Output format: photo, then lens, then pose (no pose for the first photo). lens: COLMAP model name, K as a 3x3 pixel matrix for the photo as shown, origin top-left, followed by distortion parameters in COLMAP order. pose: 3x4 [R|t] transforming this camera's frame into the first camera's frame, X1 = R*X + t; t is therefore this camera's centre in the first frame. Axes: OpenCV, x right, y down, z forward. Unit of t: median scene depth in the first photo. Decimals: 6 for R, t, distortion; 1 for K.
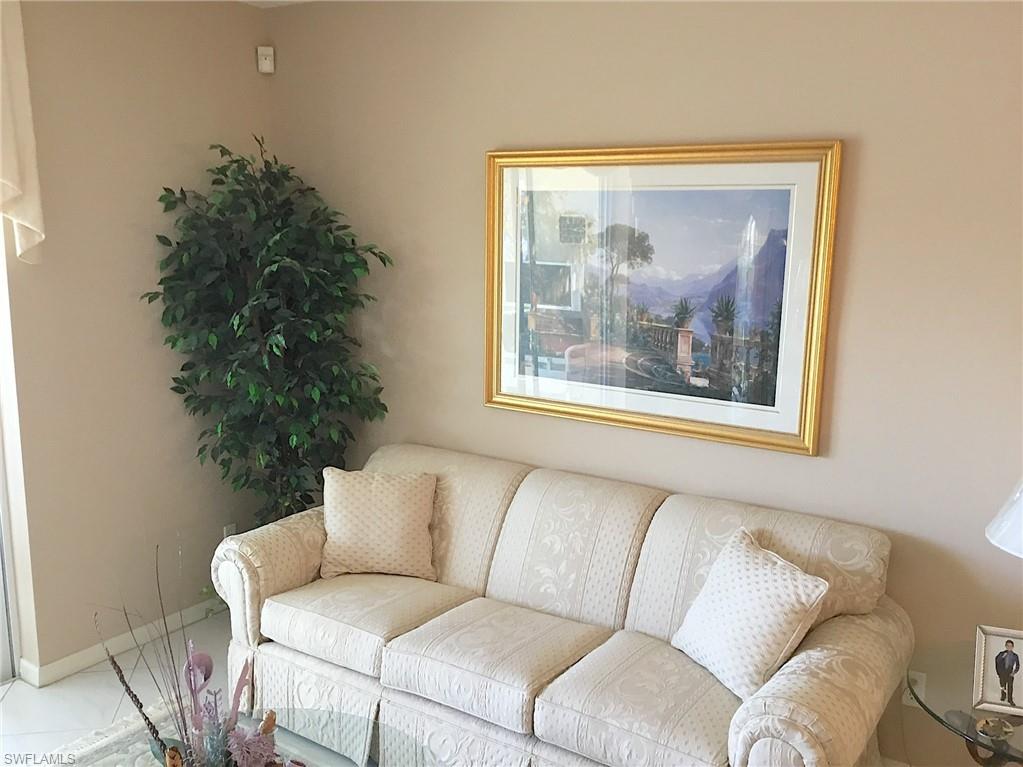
lens RADIAL K [[923.0, 0, 520.3], [0, 923.0, 385.9], [0, 0, 1]] dist [0.071191, -0.128191]
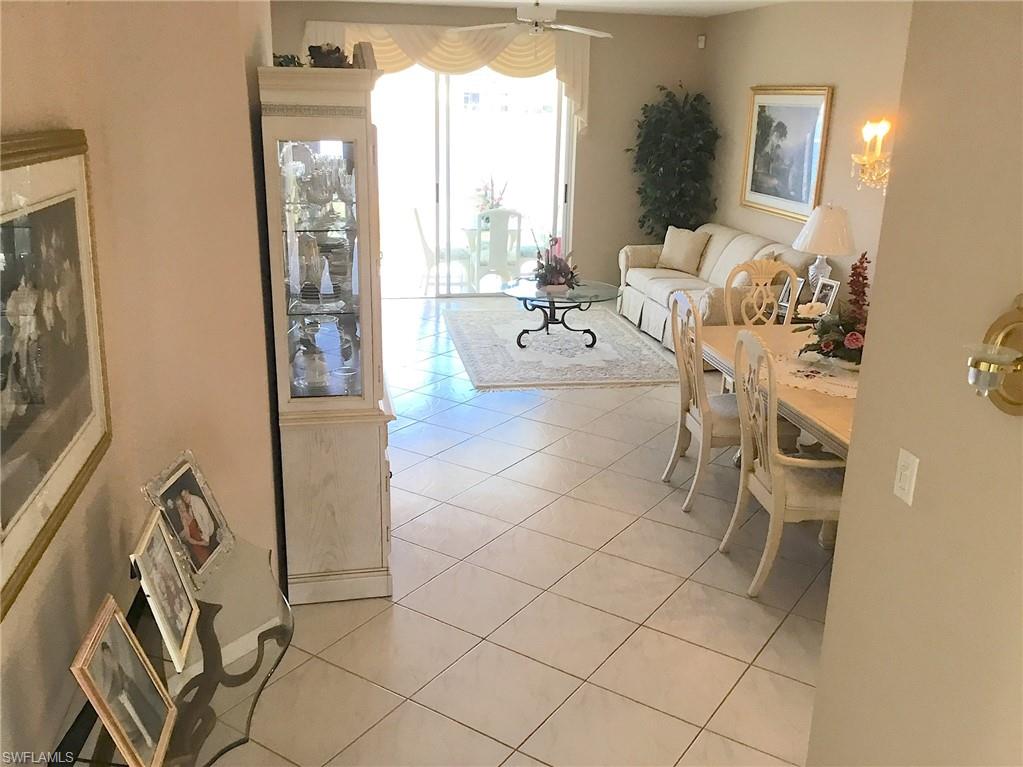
lens RADIAL K [[927.5, 0, 510.2], [0, 927.5, 399.5], [0, 0, 1]] dist [0.111688, -0.190516]
pose [[0.691941, 0.220092, -0.687588, 1.367472], [-0.138035, 0.975160, 0.173232, 0.179421], [0.708635, -0.024955, 0.705133, -1.093592]]
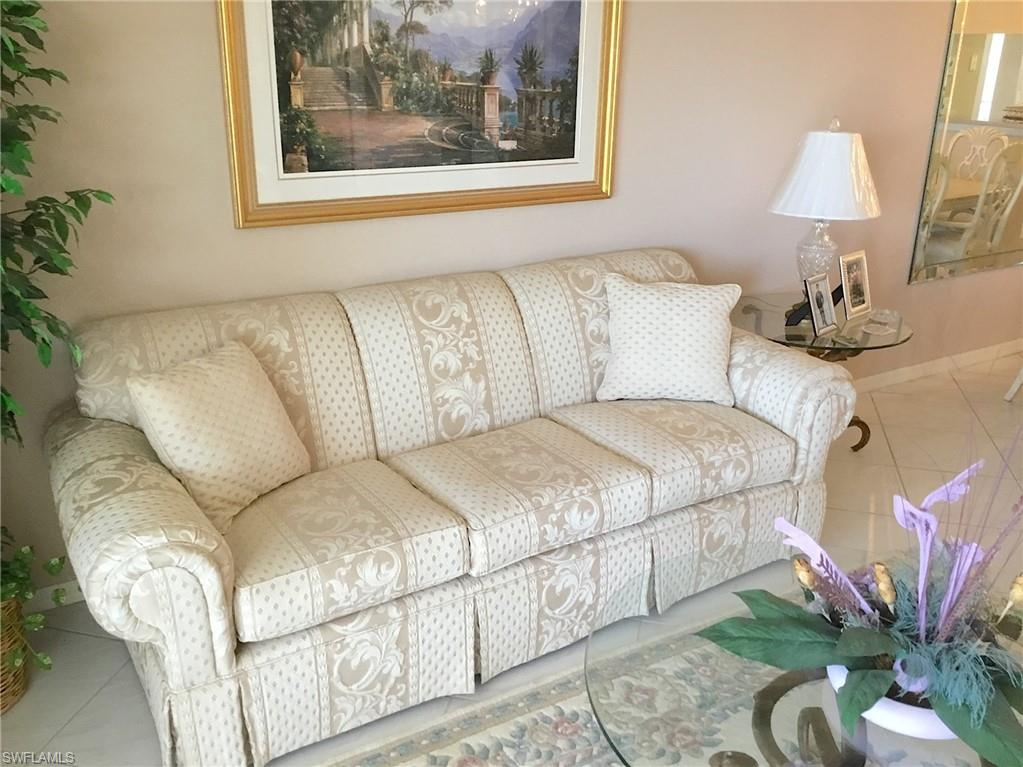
lens RADIAL K [[935.3, 0, 515.0], [0, 935.3, 390.0], [0, 0, 1]] dist [0.123233, -0.234563]
pose [[0.412963, -0.320590, 0.852458, -0.673154], [0.156756, 0.947049, 0.280225, -0.034184], [-0.897156, 0.017906, 0.441350, 0.562136]]
